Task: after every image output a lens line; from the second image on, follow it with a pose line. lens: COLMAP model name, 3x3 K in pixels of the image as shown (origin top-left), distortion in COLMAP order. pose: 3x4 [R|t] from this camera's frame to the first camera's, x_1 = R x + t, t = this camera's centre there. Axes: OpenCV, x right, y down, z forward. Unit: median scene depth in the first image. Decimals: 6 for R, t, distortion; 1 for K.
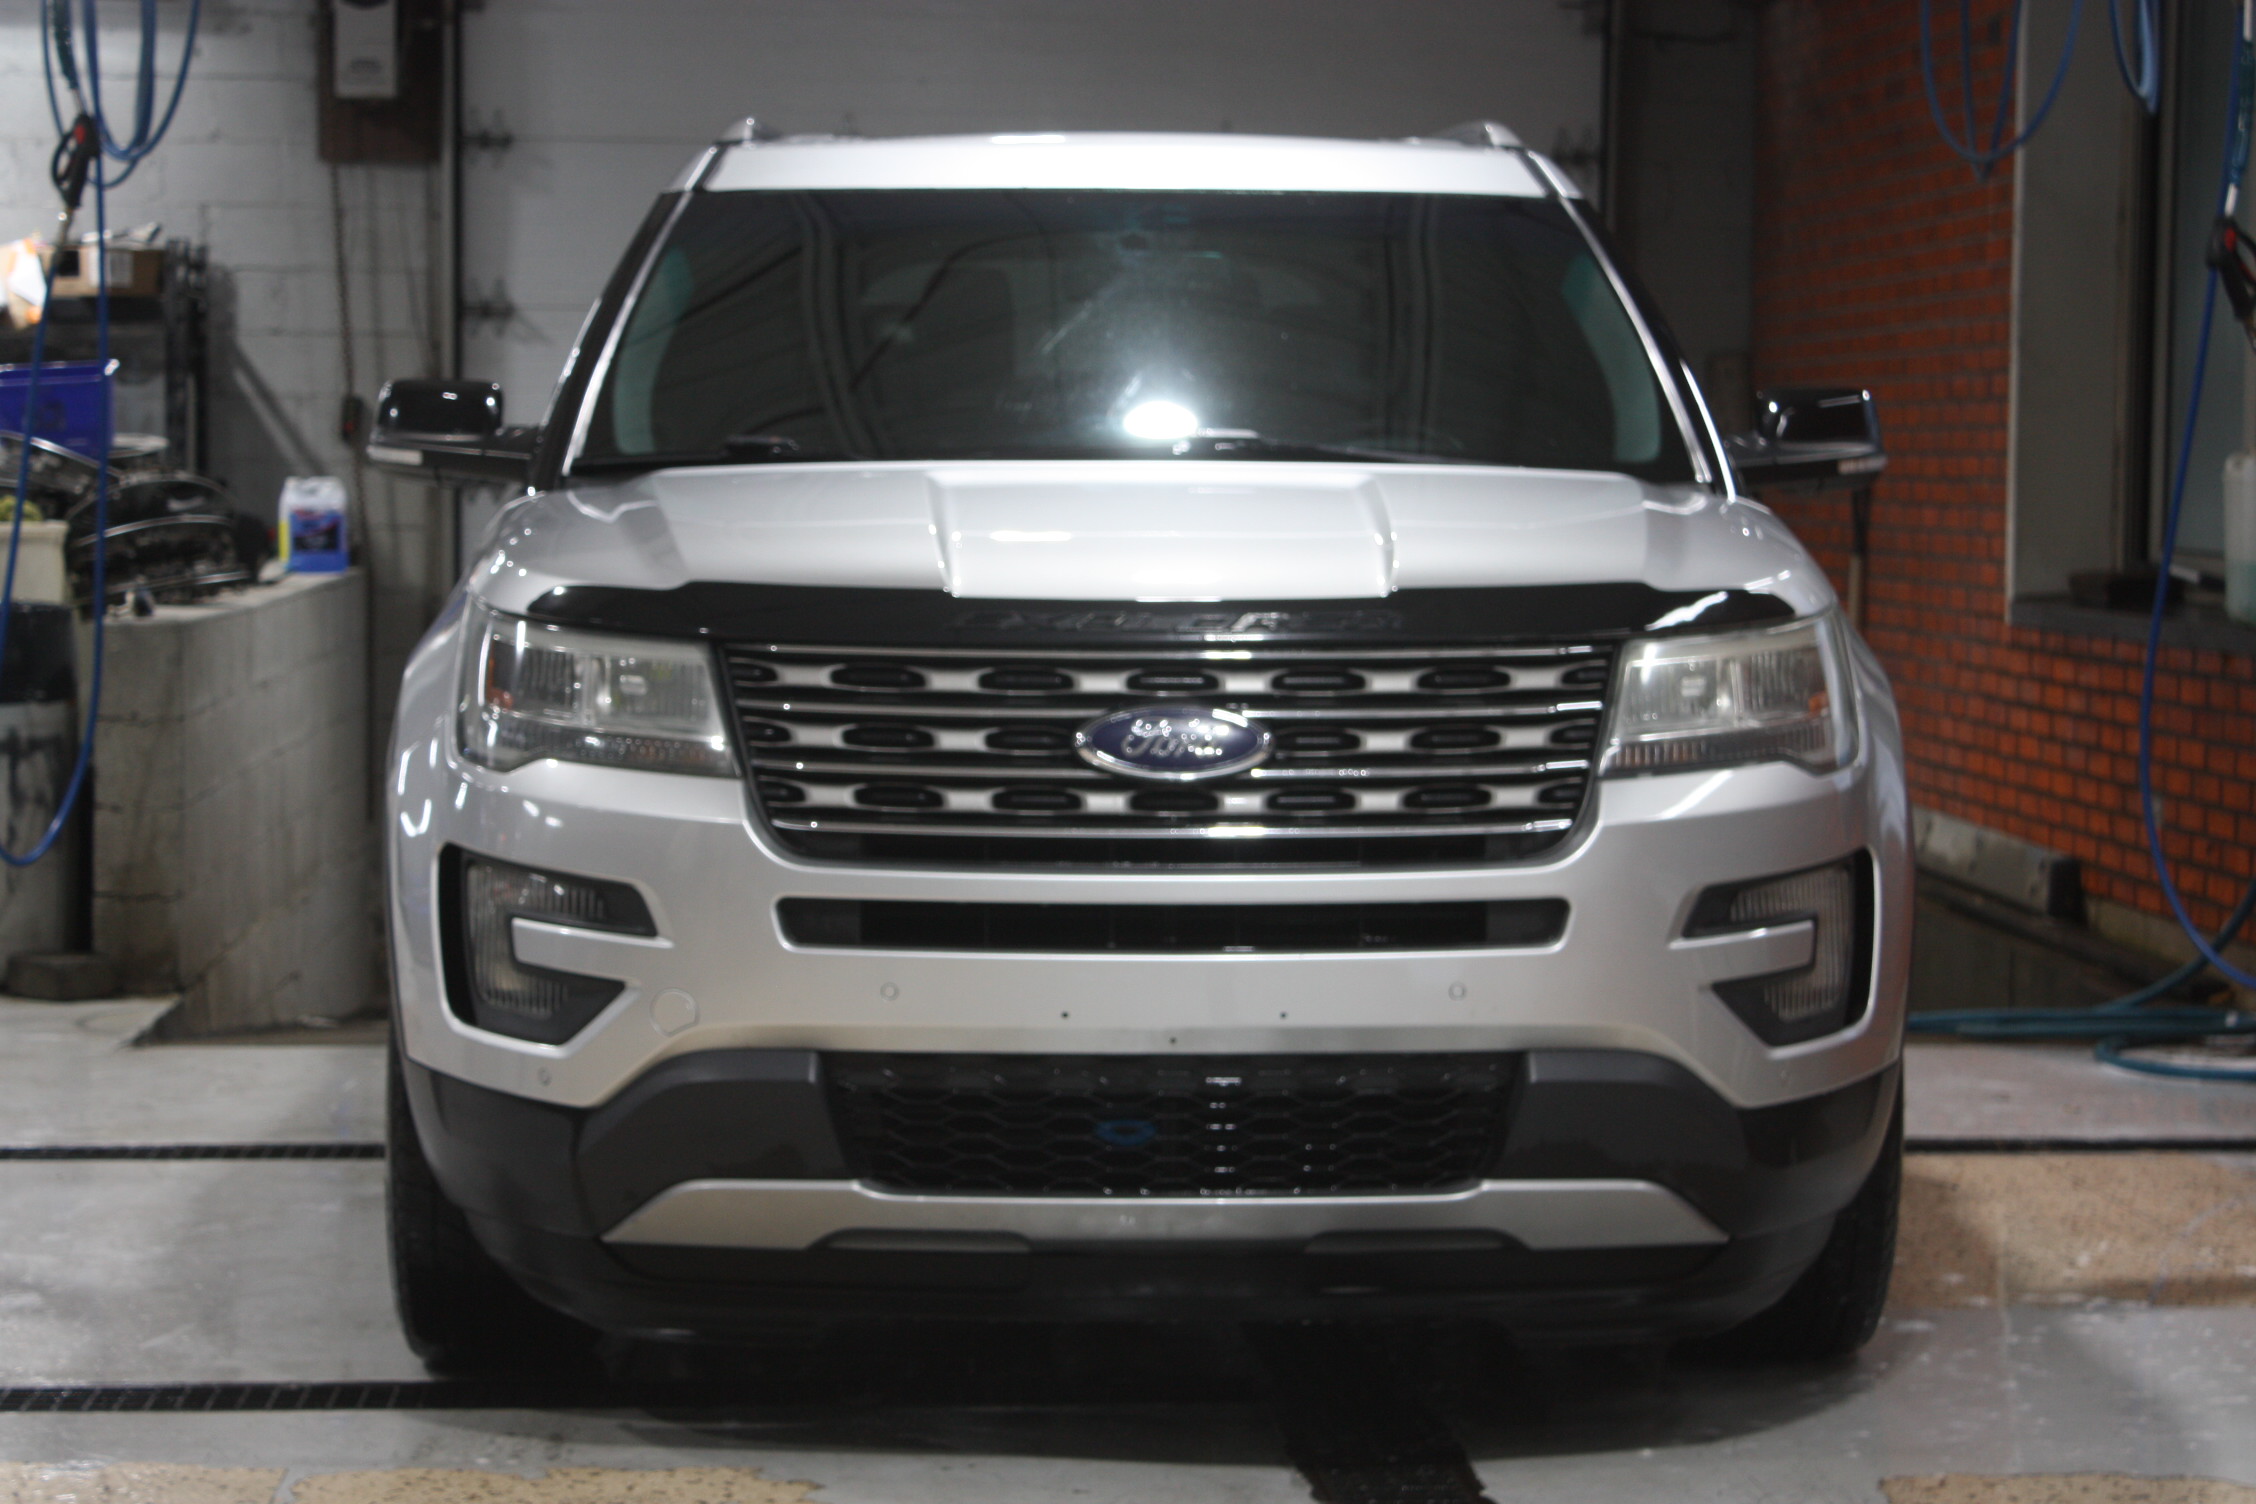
lens RADIAL K [[5152.6, 0, 1128.0], [0, 5152.6, 752.0], [0, 0, 1]] dist [-0.047664, 0.309619]
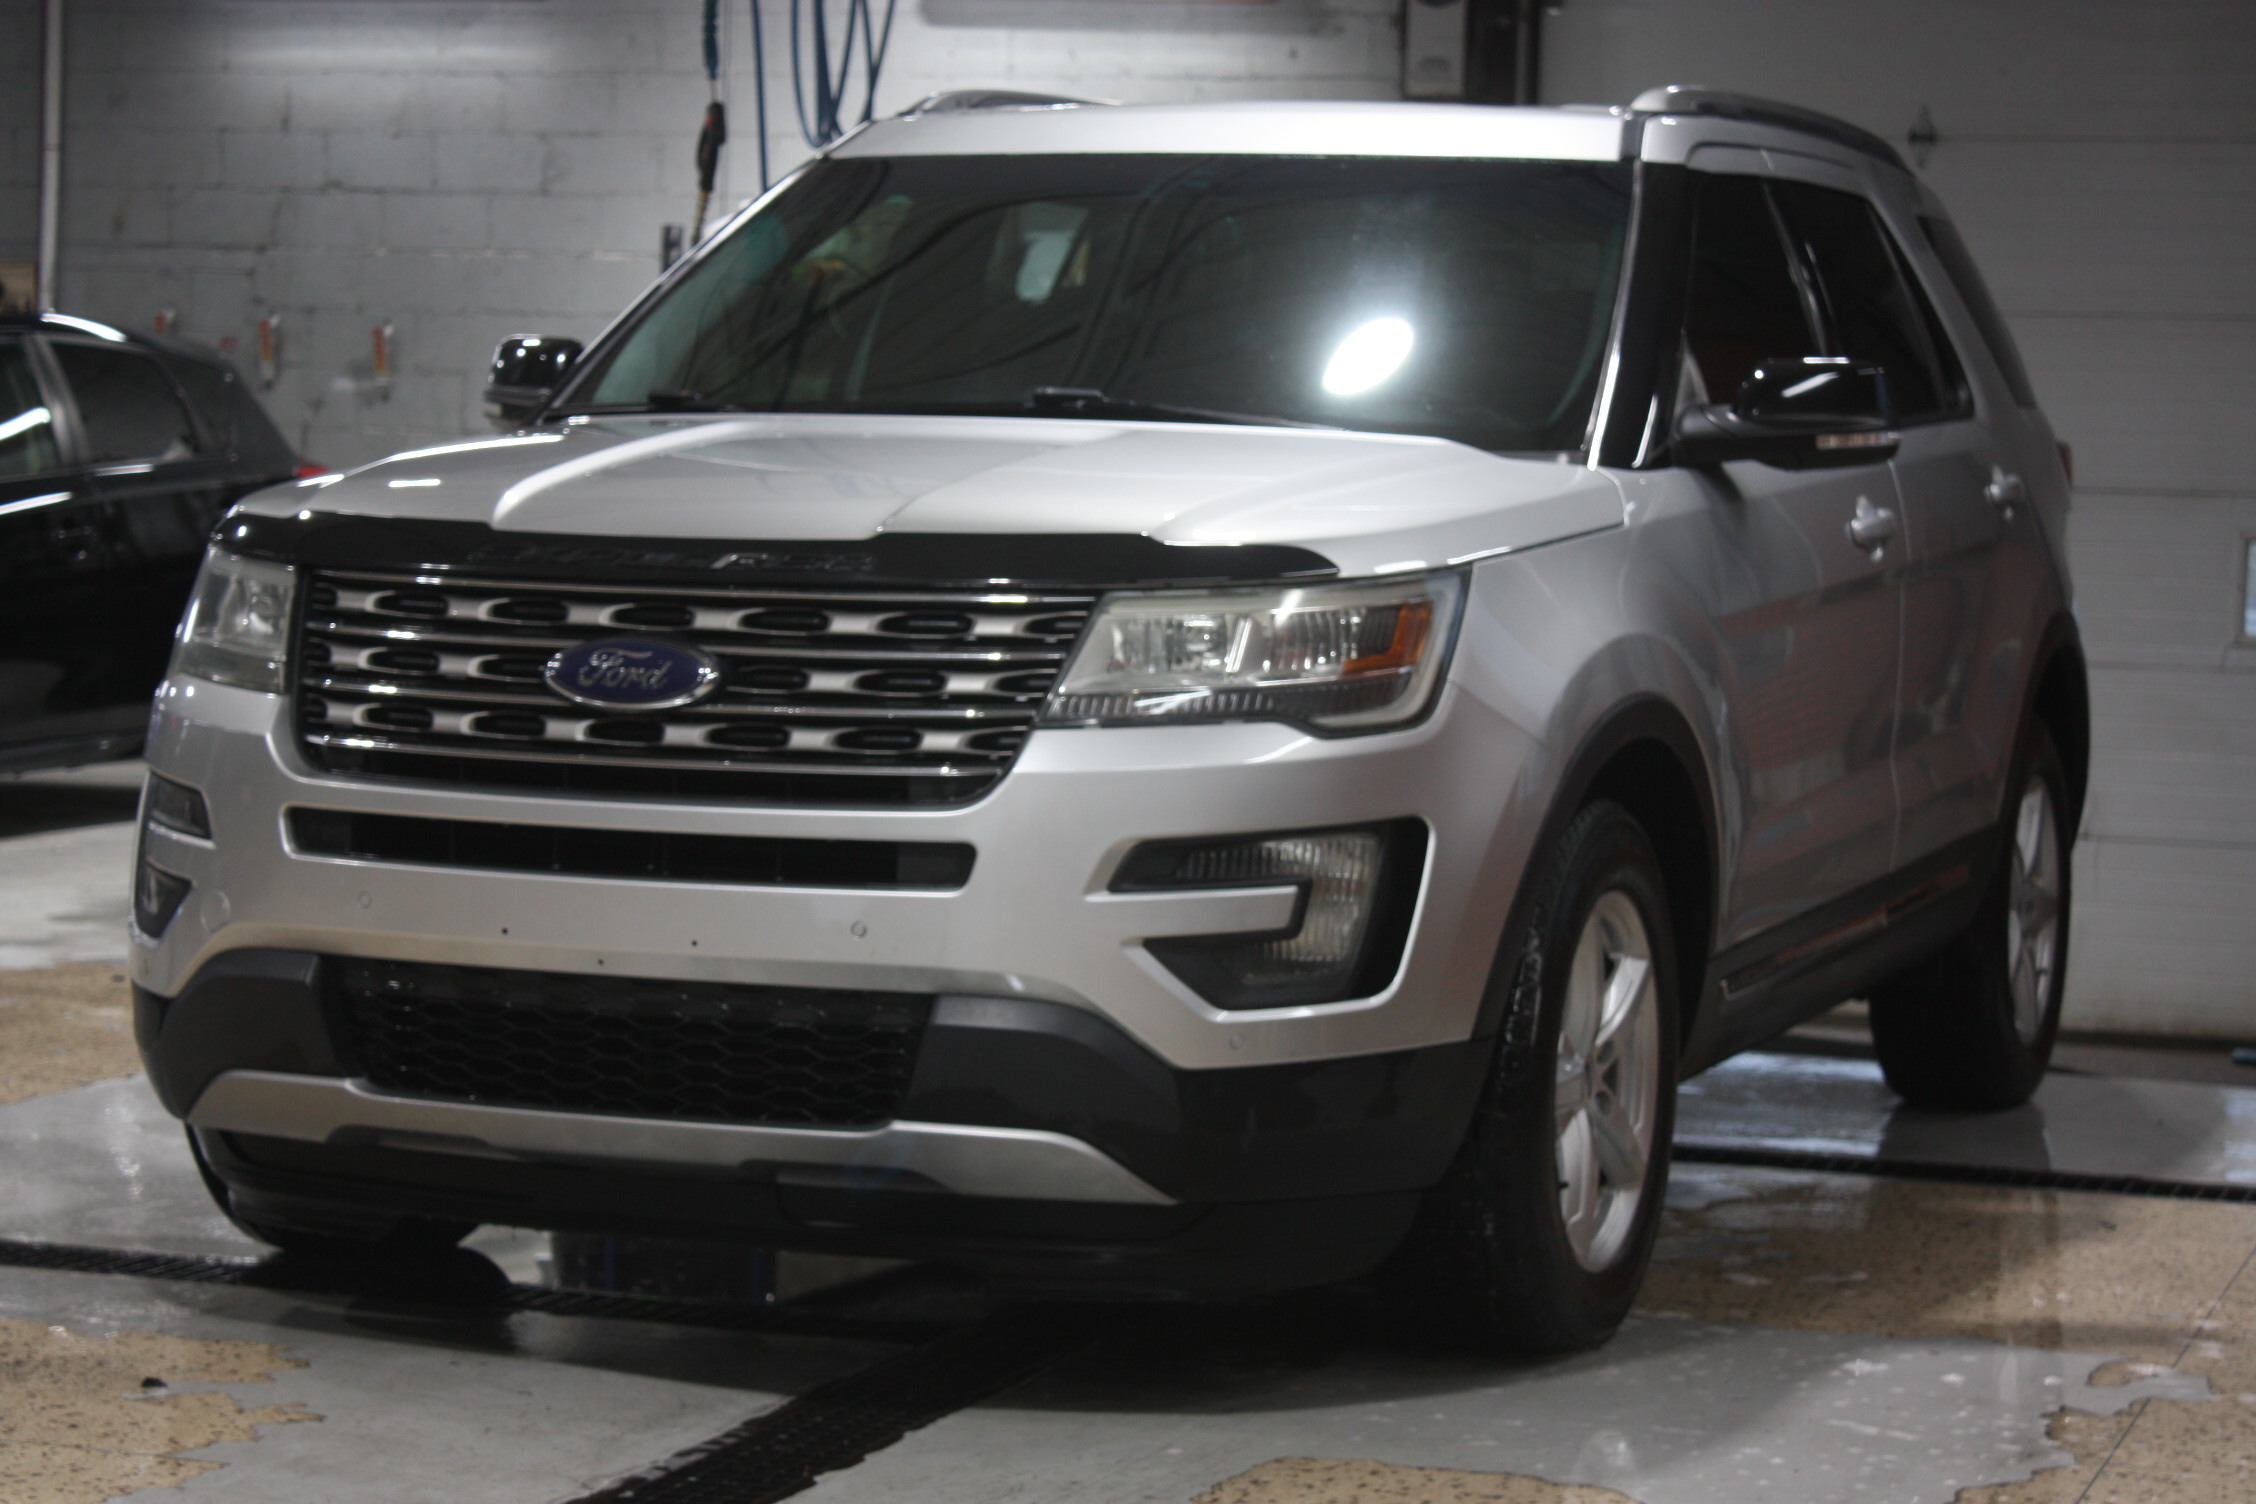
lens RADIAL K [[5115.9, 0, 1128.0], [0, 5115.9, 752.0], [0, 0, 1]] dist [0.084885, 0.045855]
pose [[0.915080, 0.041197, -0.401162, 0.506857], [-0.043254, 0.999056, 0.003930, 0.005328], [0.400946, 0.013756, 0.915999, 0.101089]]
